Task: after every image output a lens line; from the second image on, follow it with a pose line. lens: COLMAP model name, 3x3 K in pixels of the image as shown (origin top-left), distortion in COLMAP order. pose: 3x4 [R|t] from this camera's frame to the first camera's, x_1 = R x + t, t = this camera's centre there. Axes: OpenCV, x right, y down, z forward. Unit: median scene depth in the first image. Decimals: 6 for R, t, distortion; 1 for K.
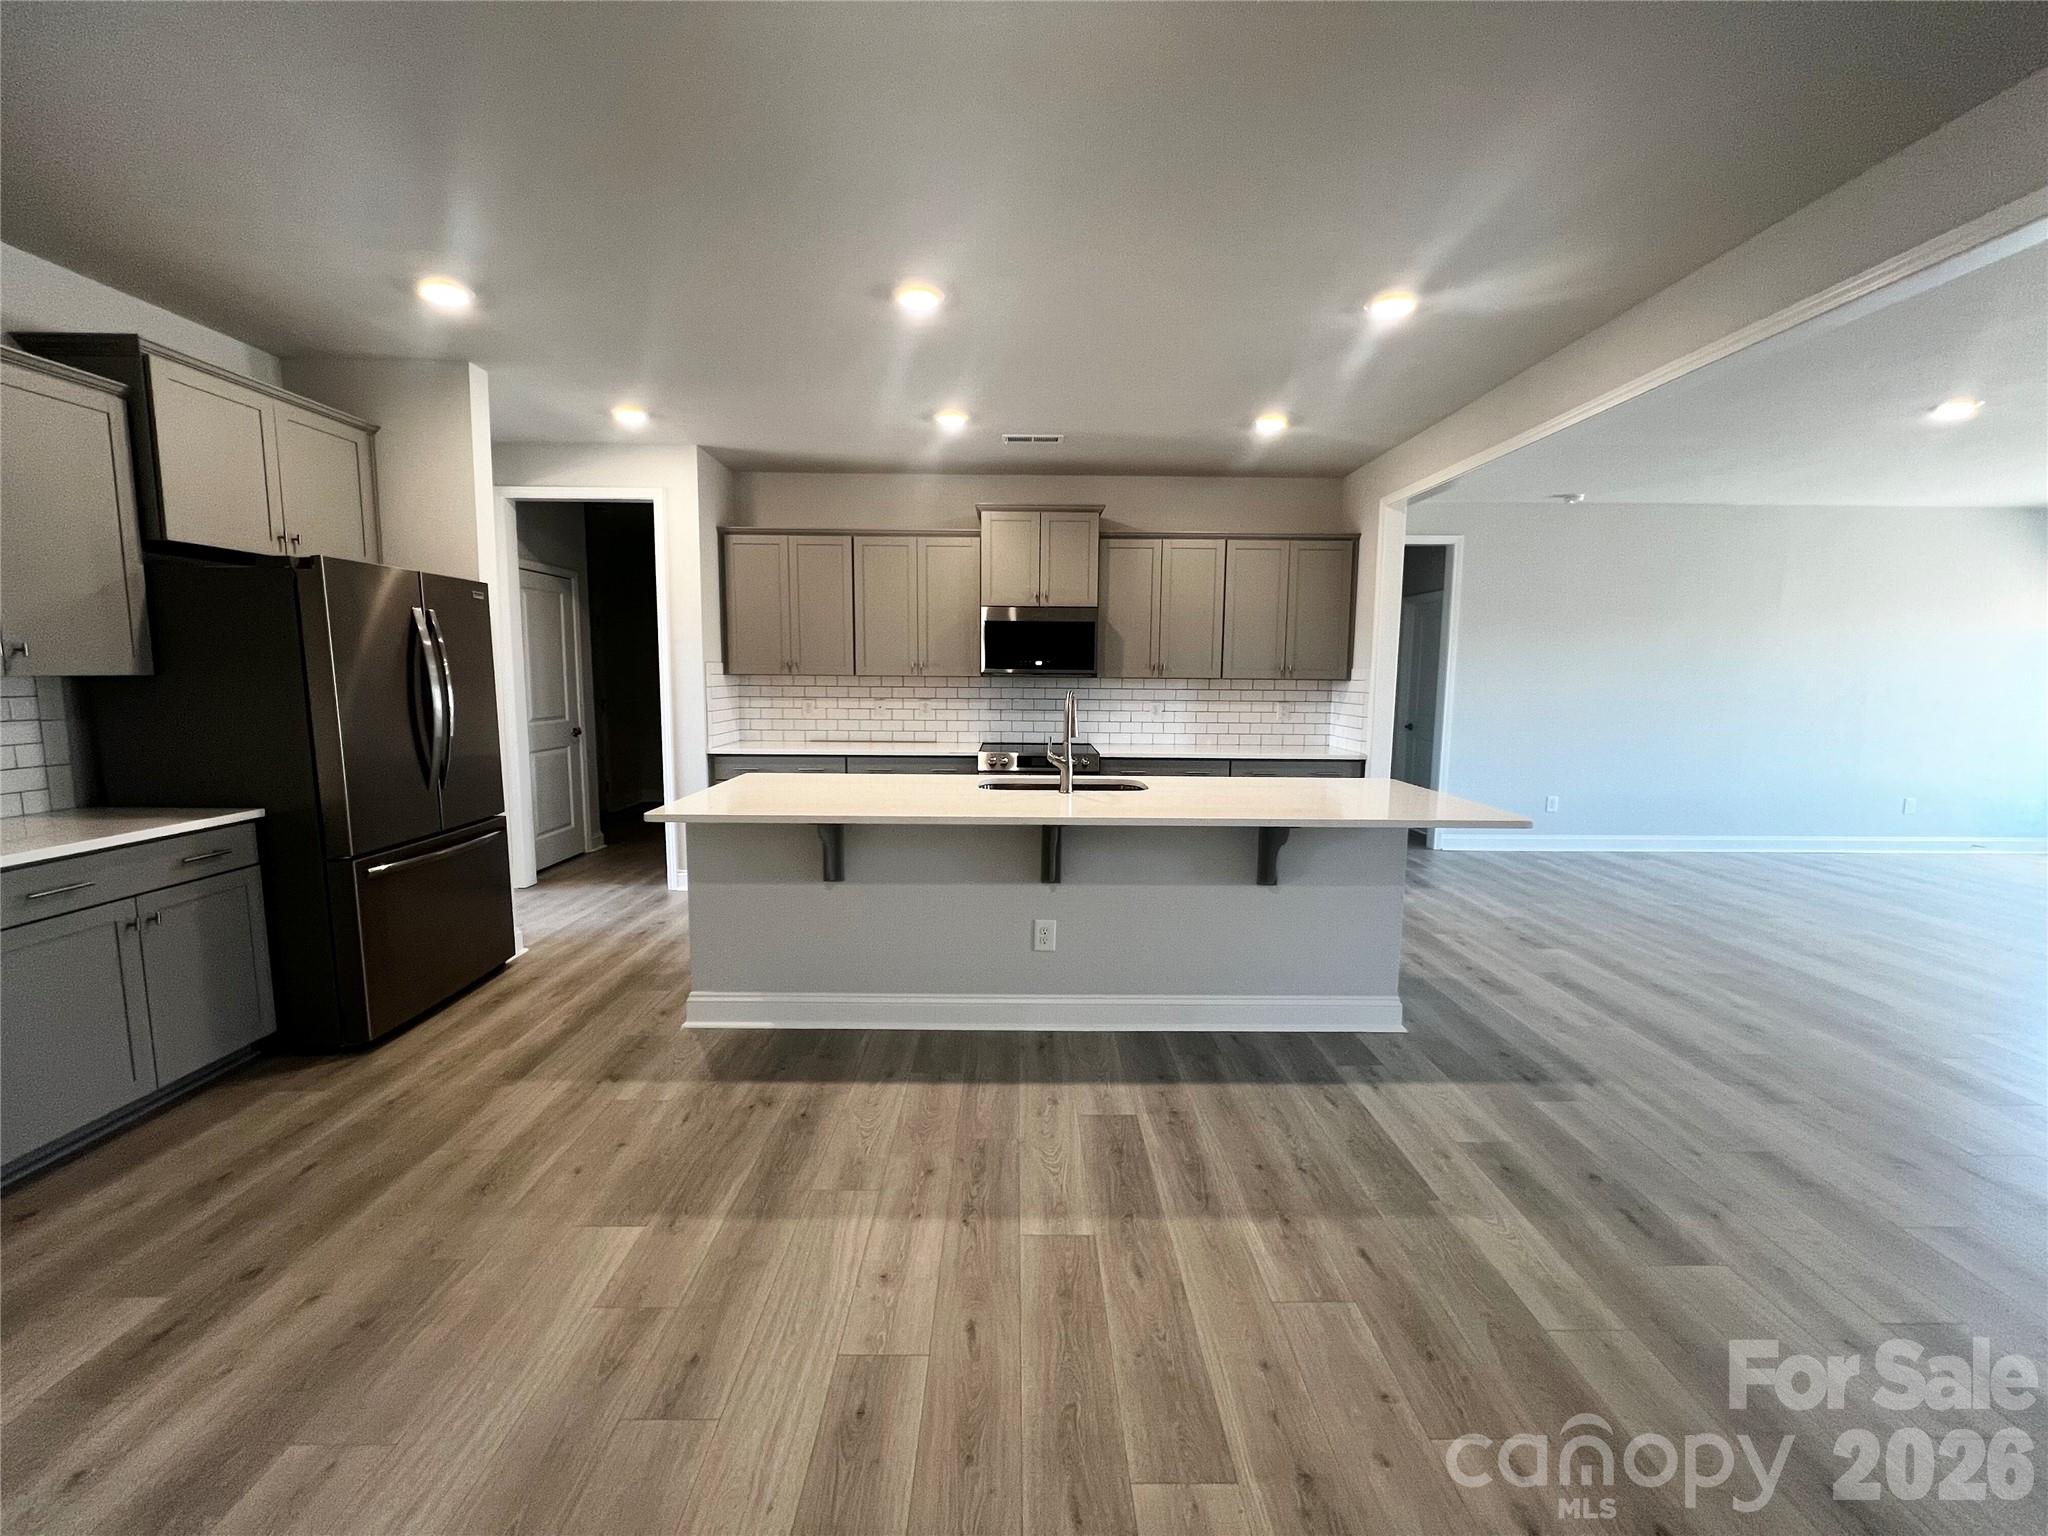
lens RADIAL K [[820.6, 0, 1019.8], [0, 820.6, 758.4], [0, 0, 1]] dist [-0.000751, 0.000059]
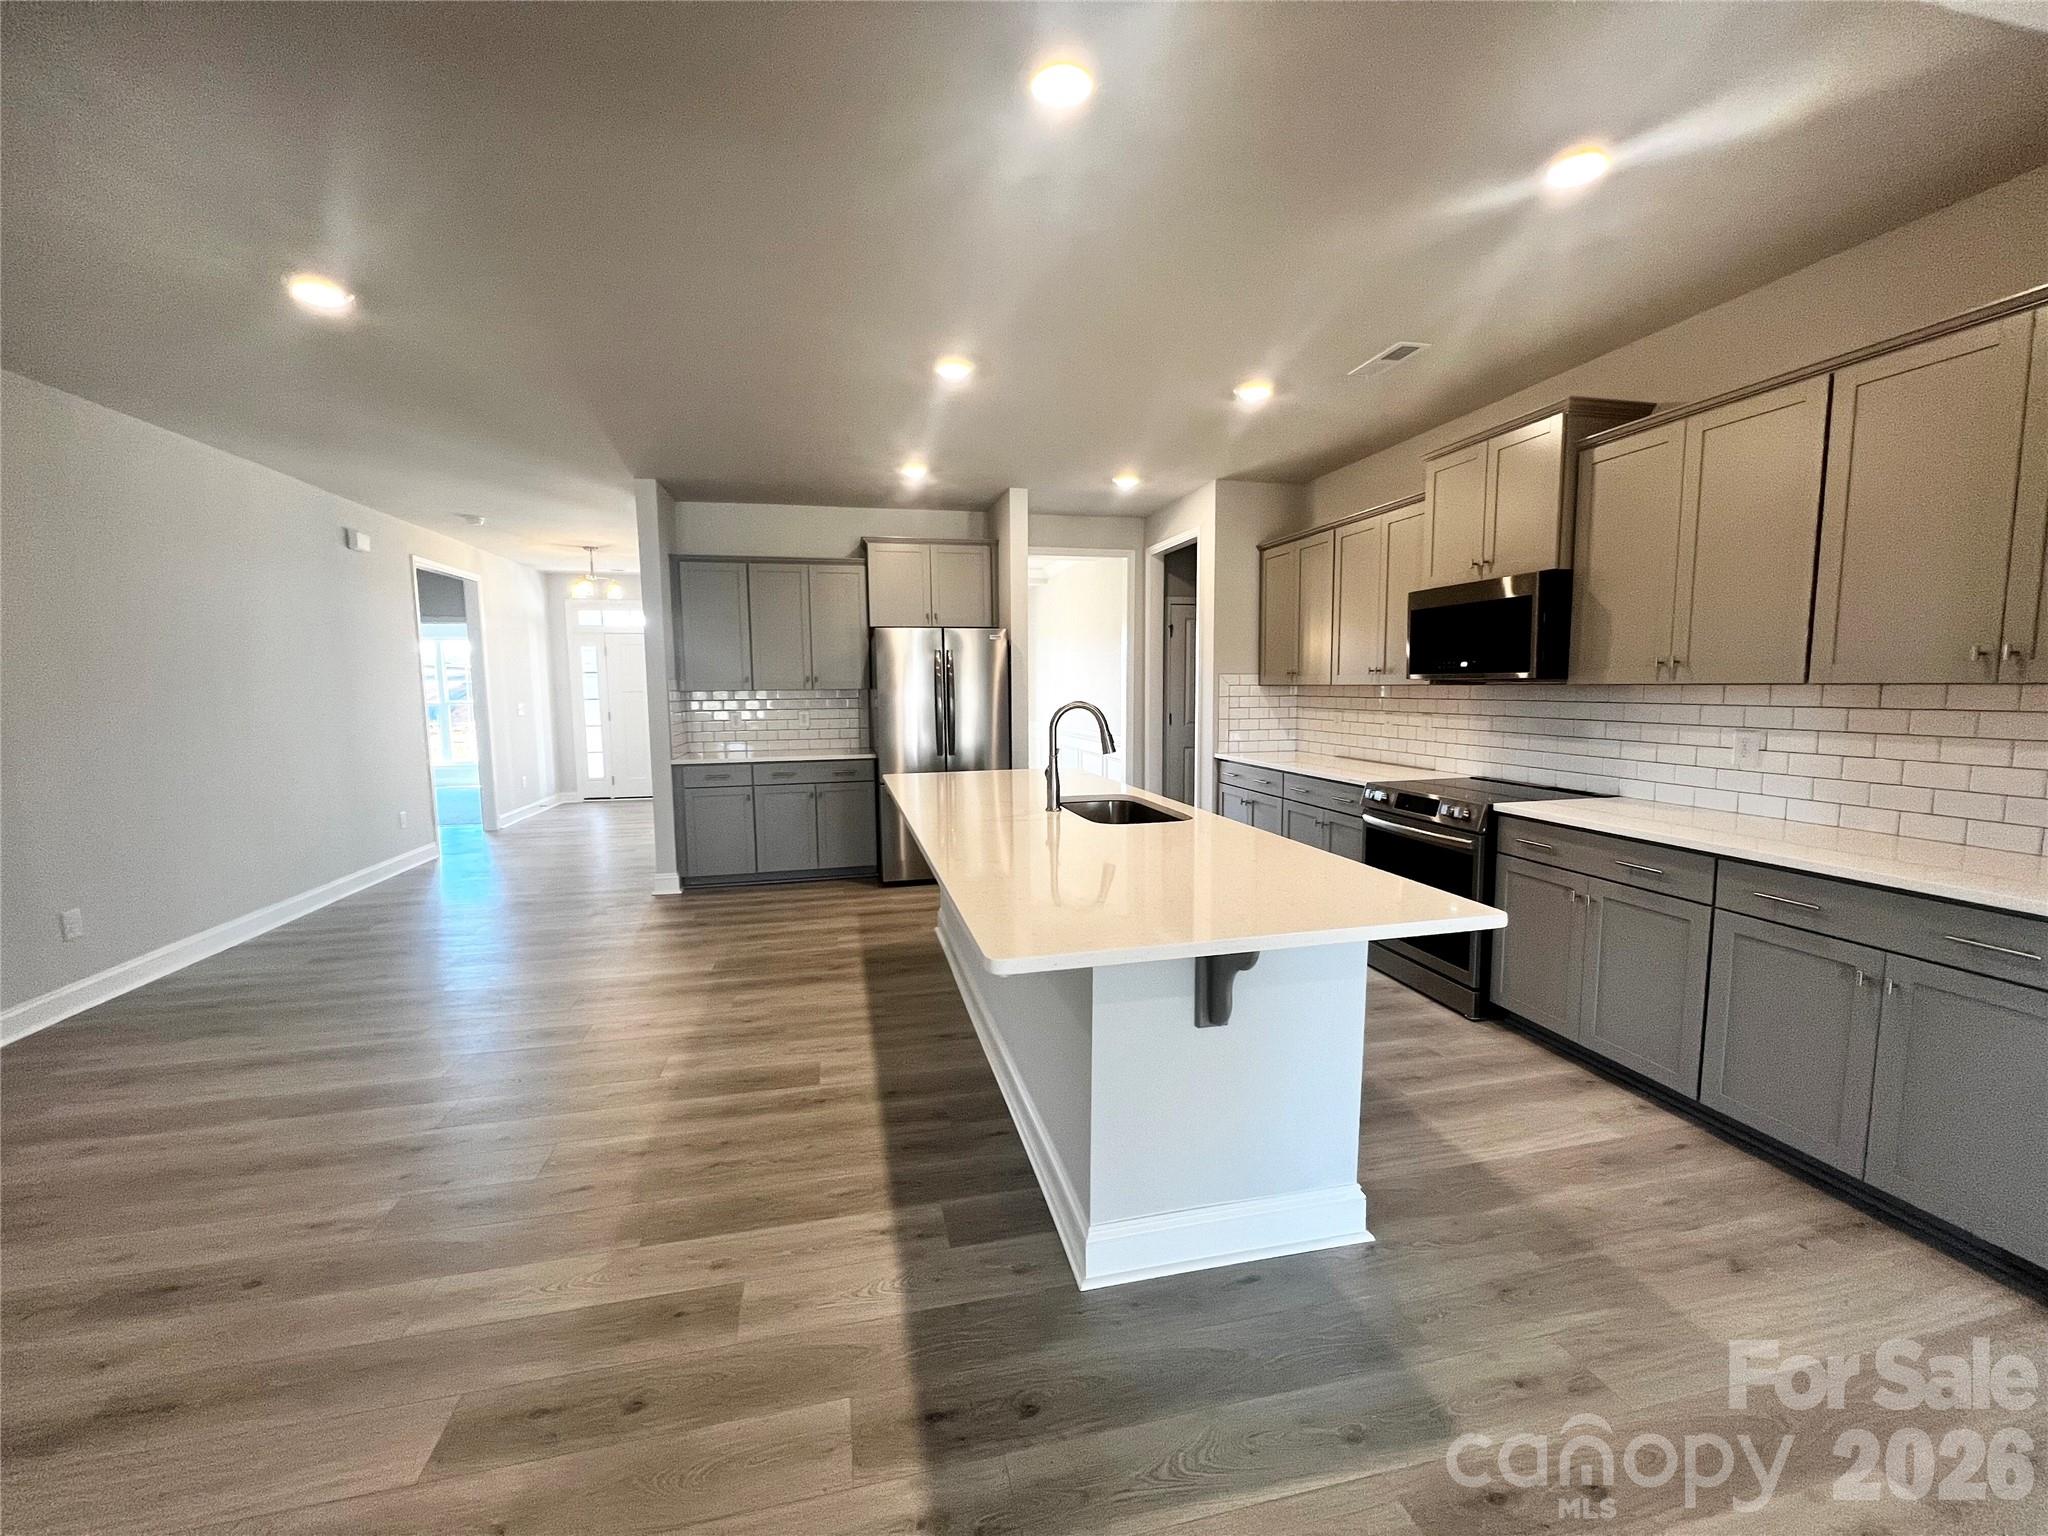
lens RADIAL K [[812.8, 0, 1024.0], [0, 812.8, 768.0], [0, 0, 1]] dist [0.003627, 0.000092]
pose [[0.222476, 0.089809, -0.970793, 1.127886], [-0.090707, 0.993336, 0.071107, -0.082972], [0.970709, 0.072238, 0.229139, 0.907026]]
